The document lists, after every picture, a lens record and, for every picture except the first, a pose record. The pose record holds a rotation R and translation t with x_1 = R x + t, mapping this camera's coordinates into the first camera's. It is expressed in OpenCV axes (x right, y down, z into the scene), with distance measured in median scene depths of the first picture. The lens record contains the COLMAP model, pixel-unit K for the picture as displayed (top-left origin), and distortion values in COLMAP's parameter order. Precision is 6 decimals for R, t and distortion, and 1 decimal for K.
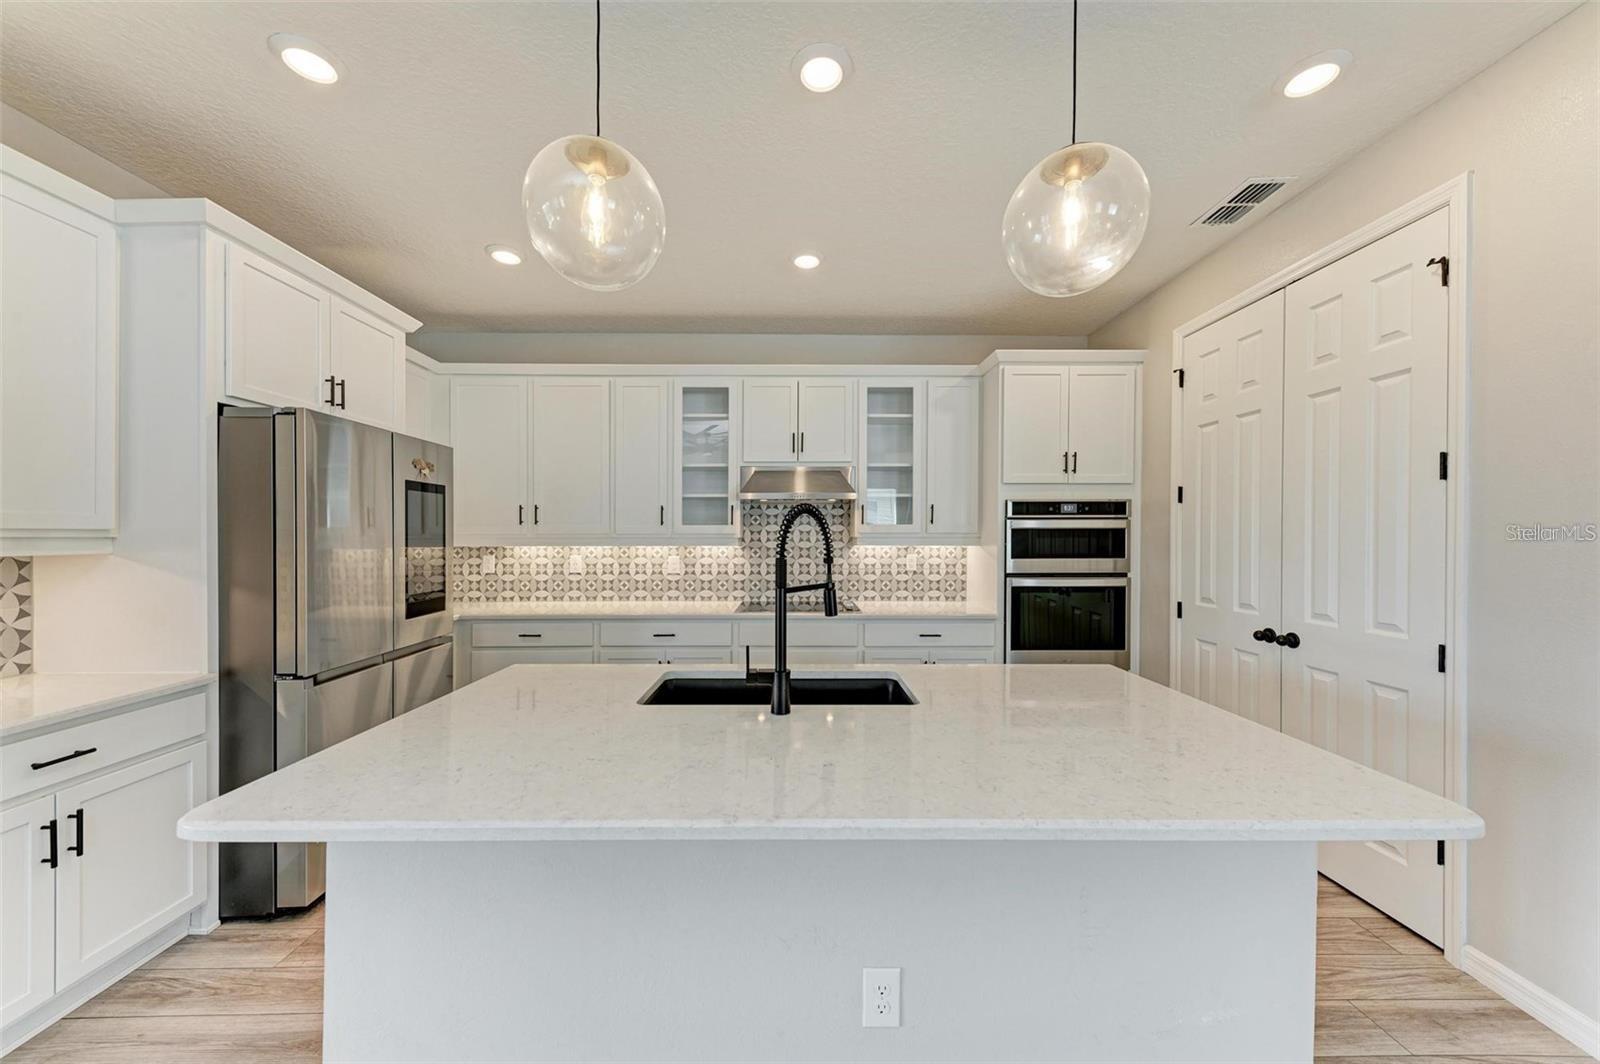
lens RADIAL K [[562.6, 0, 799.4], [0, 562.6, 537.9], [0, 0, 1]] dist [0.016499, -0.005788]
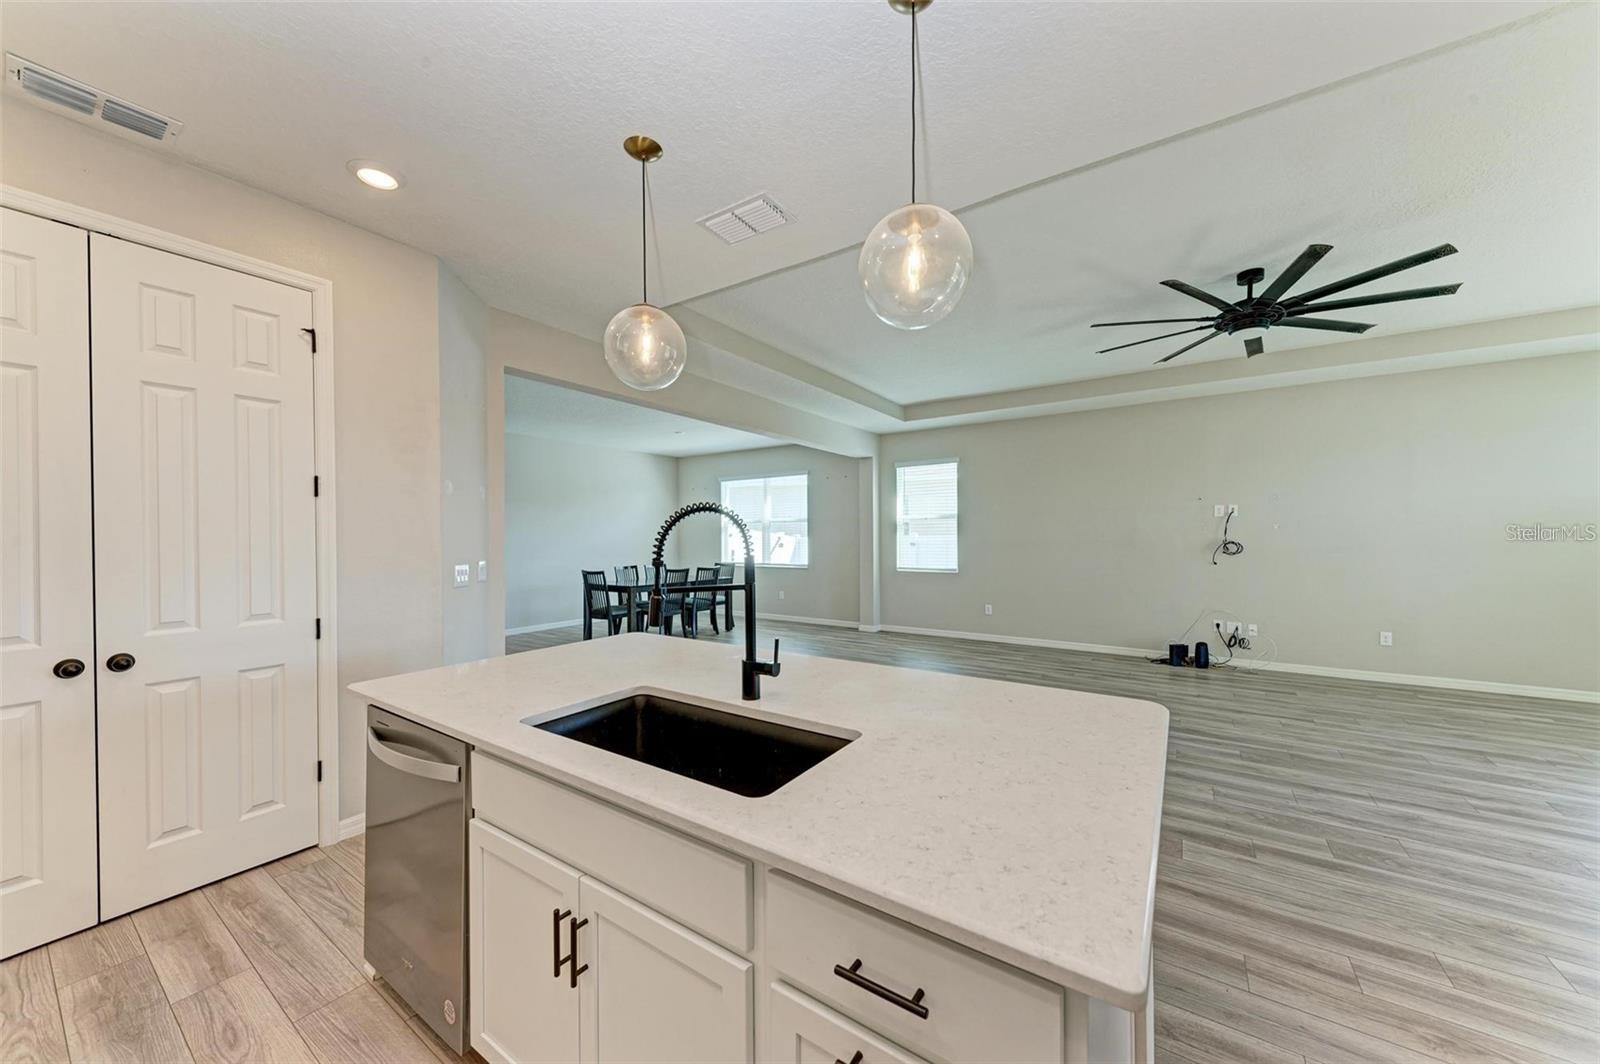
lens RADIAL K [[558.5, 0, 801.3], [0, 558.5, 538.3], [0, 0, 1]] dist [0.014274, -0.003996]
pose [[-0.819731, 0.000695, 0.572748, -0.271827], [0.006219, 0.999951, 0.007687, -0.002750], [-0.572715, 0.009864, -0.819696, 0.679529]]
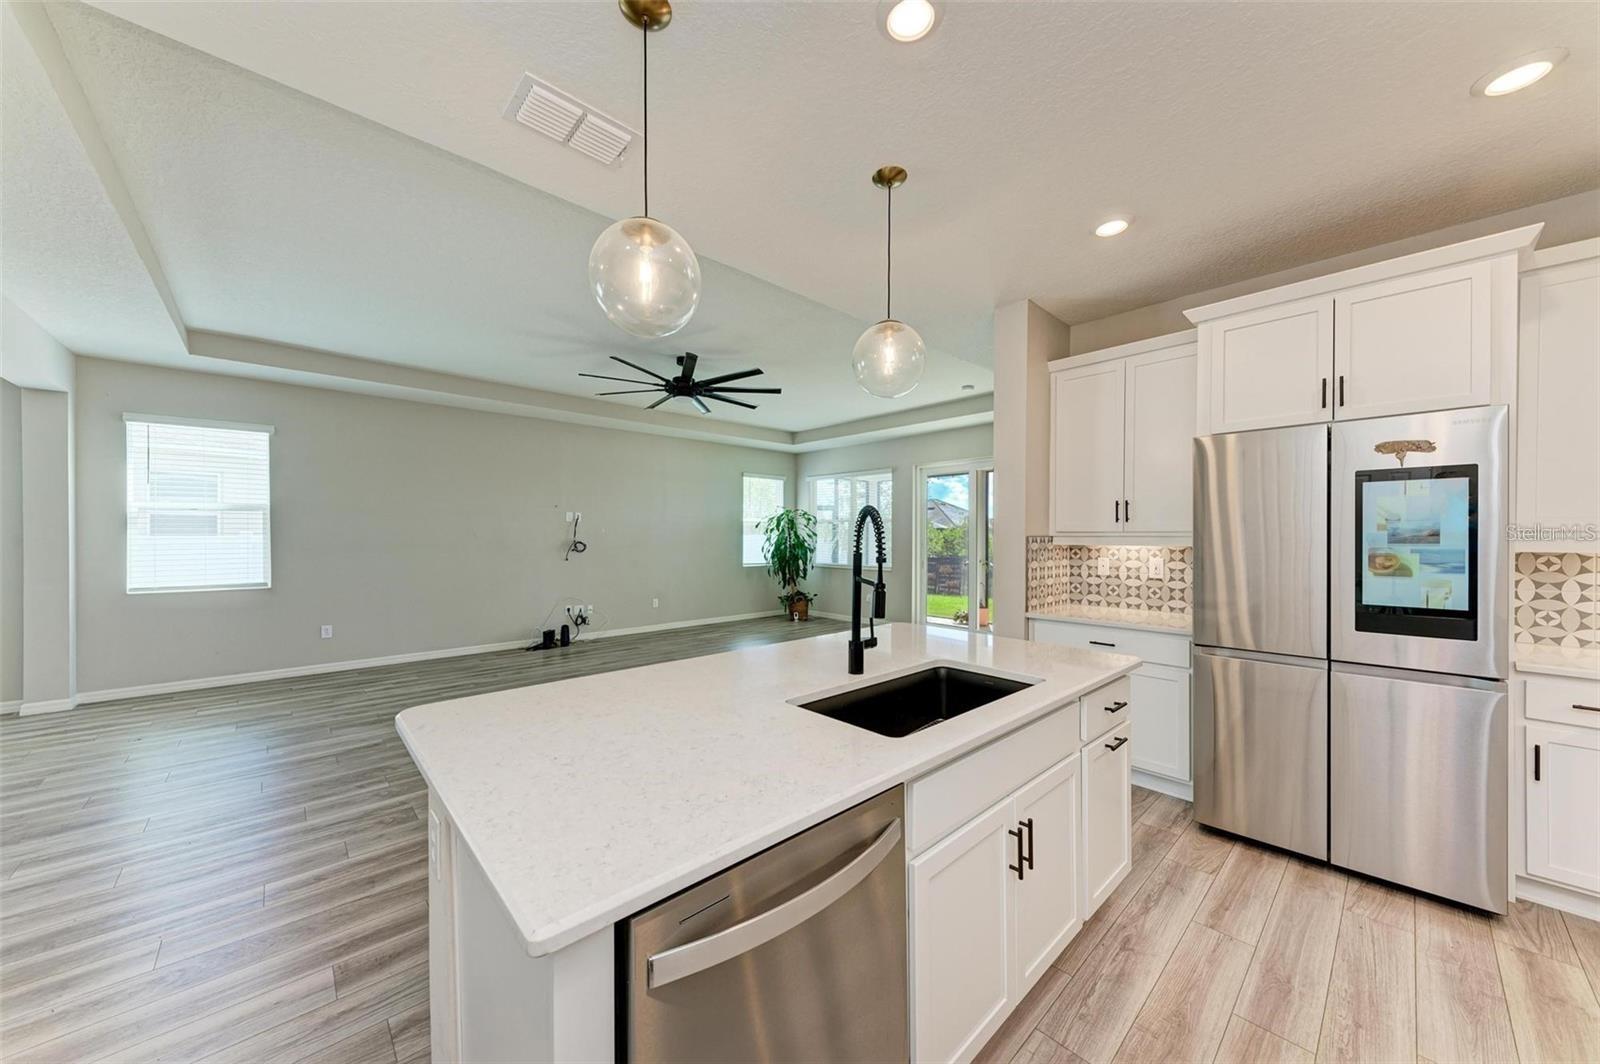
lens RADIAL K [[558.5, 0, 801.3], [0, 558.5, 538.3], [0, 0, 1]] dist [0.014274, -0.003996]
pose [[-0.744570, 0.001691, -0.667542, 0.335218], [-0.003479, 0.999973, 0.006413, -0.001557], [0.667535, 0.007098, -0.744545, 0.692472]]
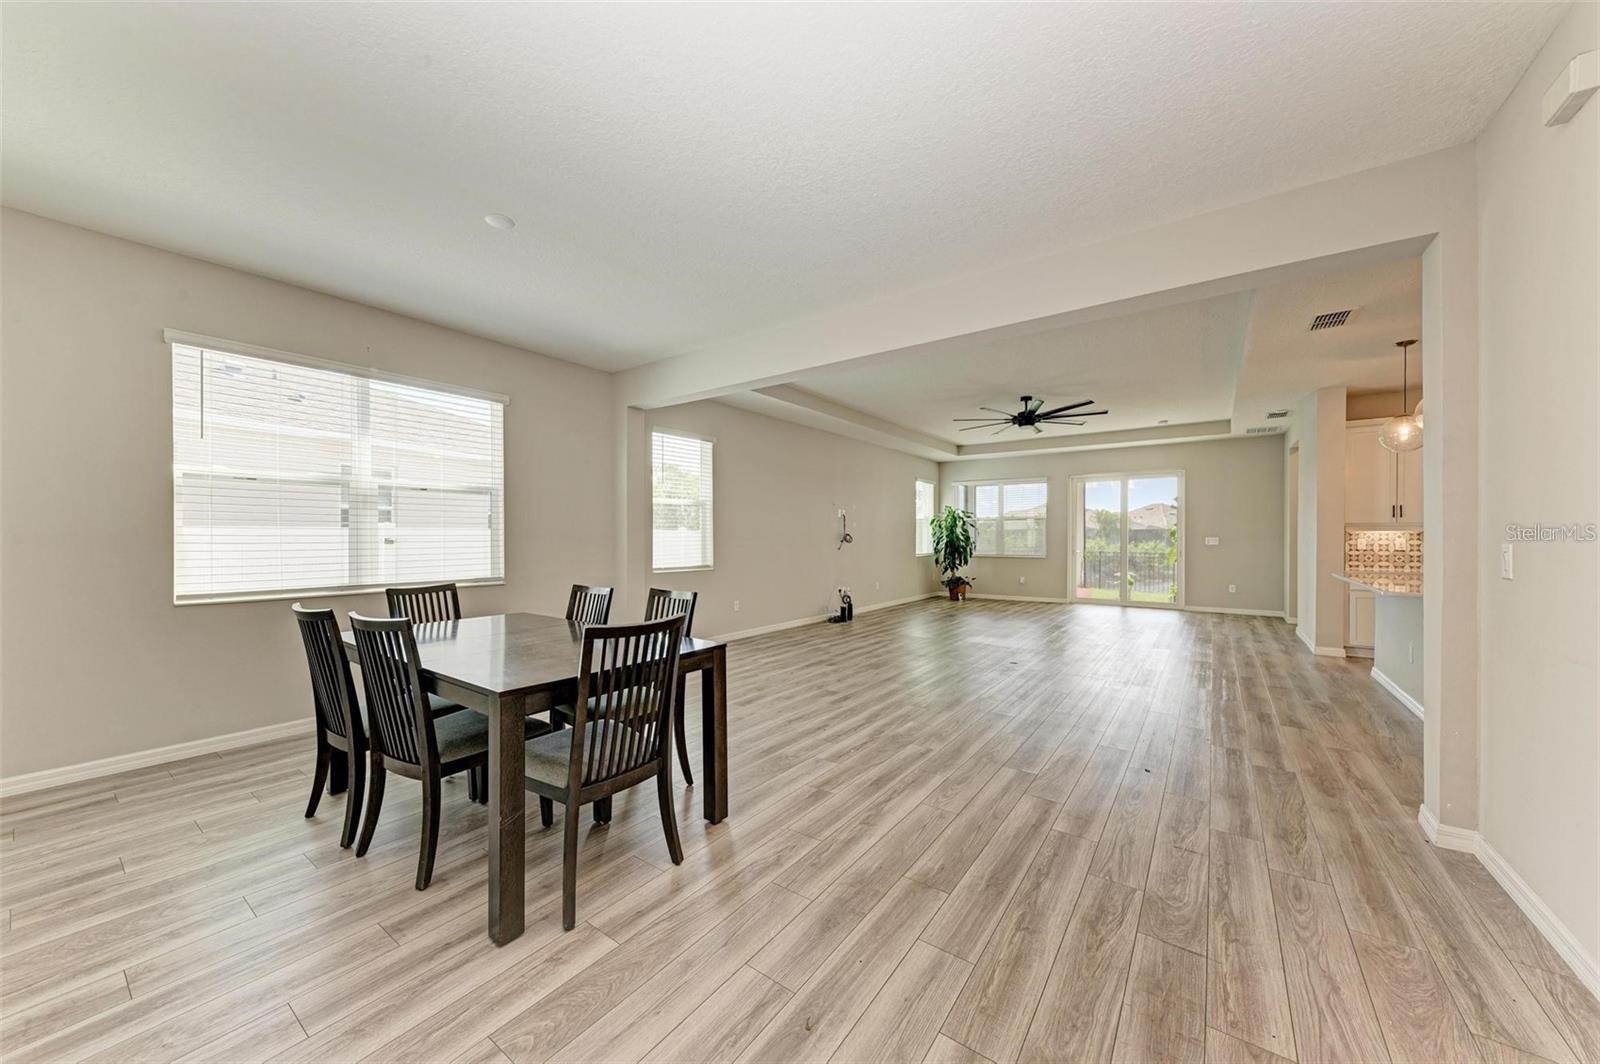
lens RADIAL K [[562.6, 0, 799.4], [0, 562.6, 537.9], [0, 0, 1]] dist [0.016499, -0.005788]
pose [[-0.603910, 0.001722, -0.797050, 1.558482], [-0.003279, 0.999984, 0.004644, 0.030184], [0.797046, 0.005418, -0.603895, 0.036307]]
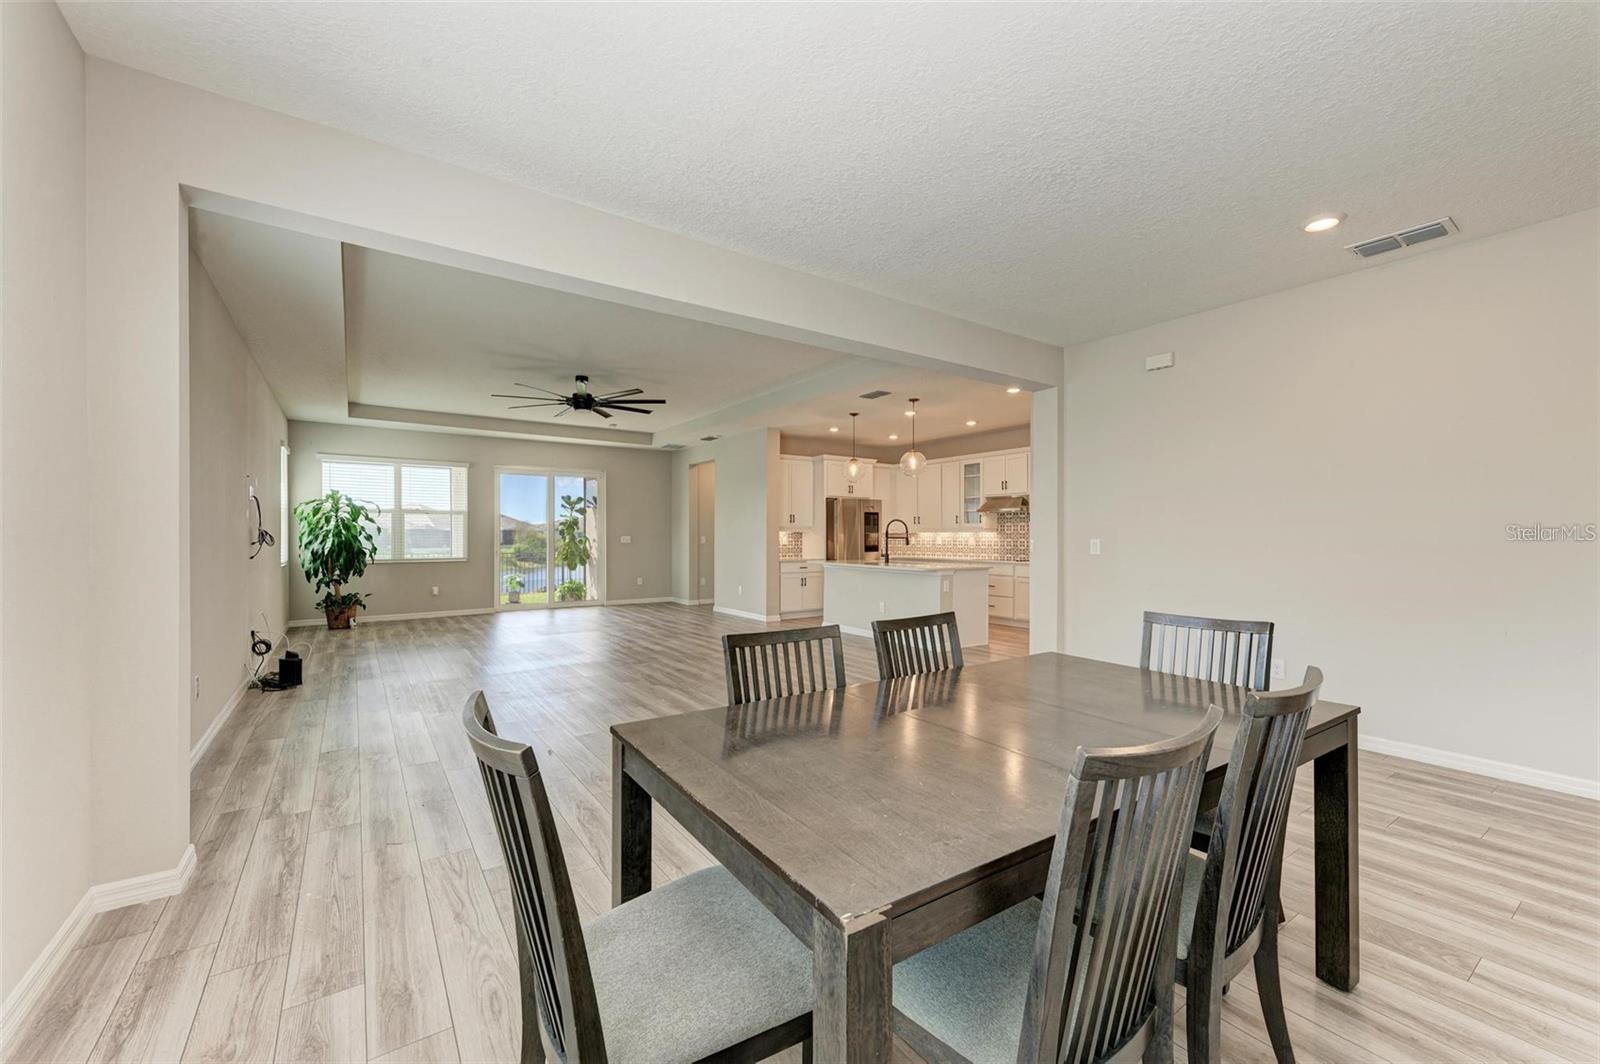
lens RADIAL K [[636.5, 0, 800.6], [0, 636.5, 539.1], [0, 0, 1]] dist [0.019541, -0.003962]
pose [[0.558672, 0.004353, -0.829377, 1.508152], [-0.003737, 0.999989, 0.002731, 0.035257], [0.829380, 0.001574, 0.558682, -0.981220]]
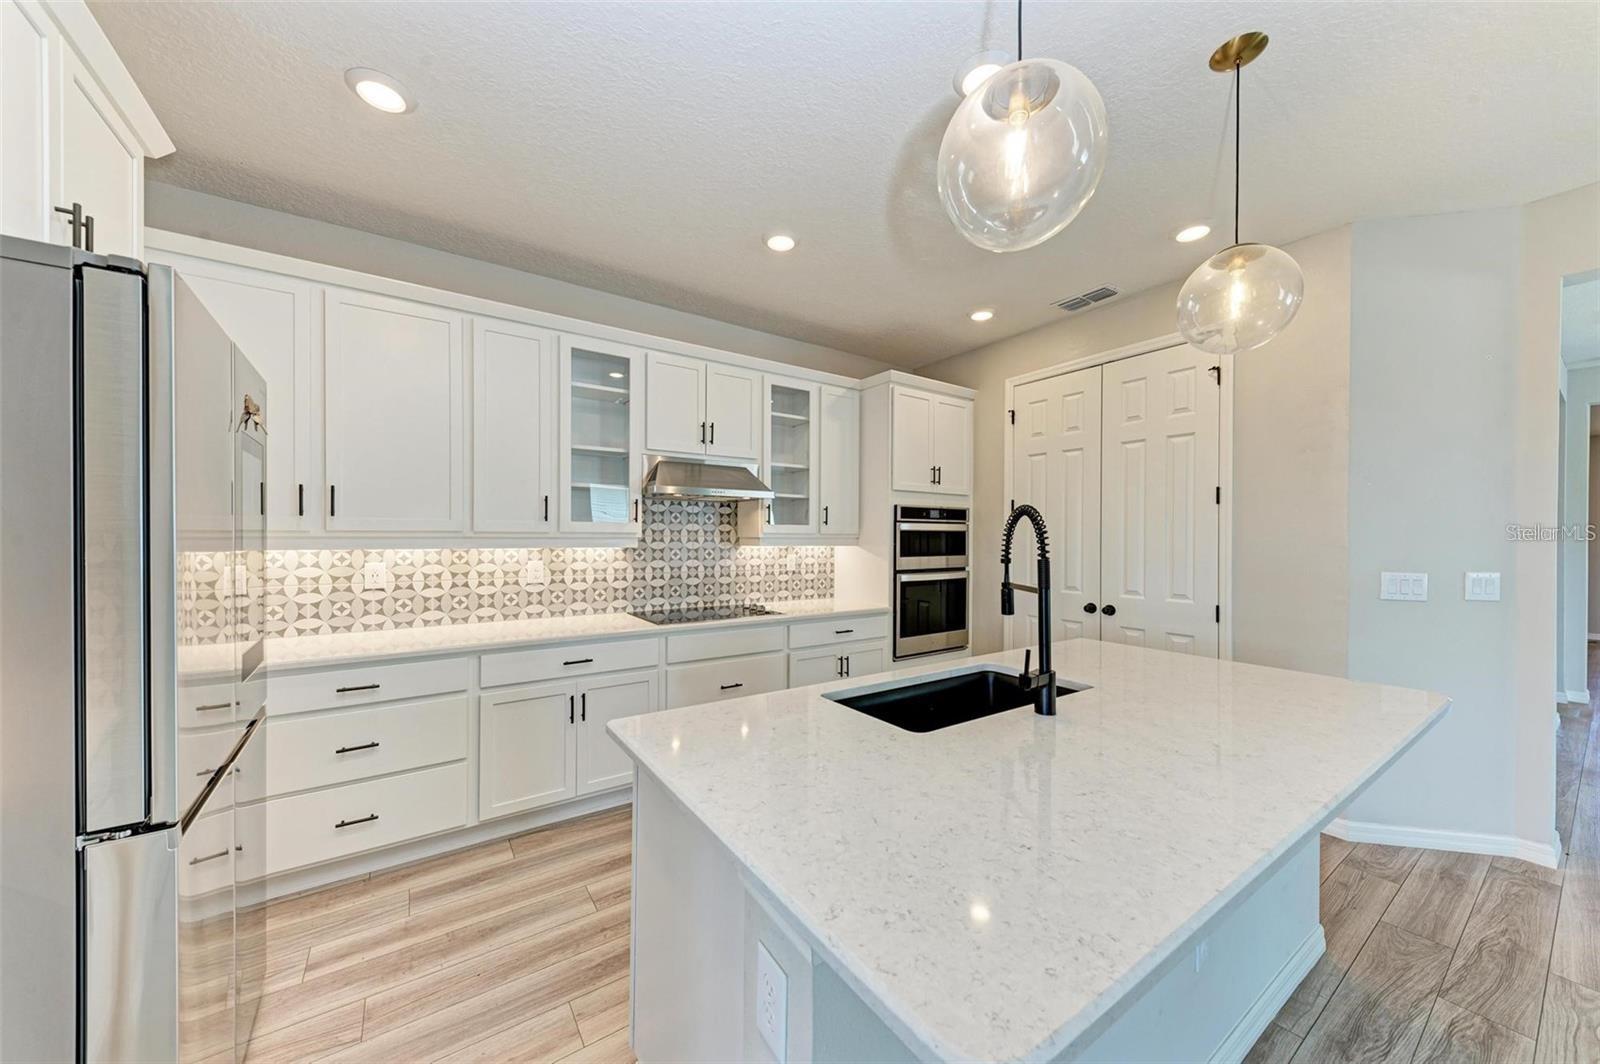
lens RADIAL K [[558.5, 0, 801.3], [0, 558.5, 538.3], [0, 0, 1]] dist [0.014274, -0.003996]
pose [[0.832430, 0.002913, 0.554123, -0.351614], [-0.002888, 0.999995, -0.000918, 0.000734], [-0.554123, -0.000836, 0.832434, 0.153304]]
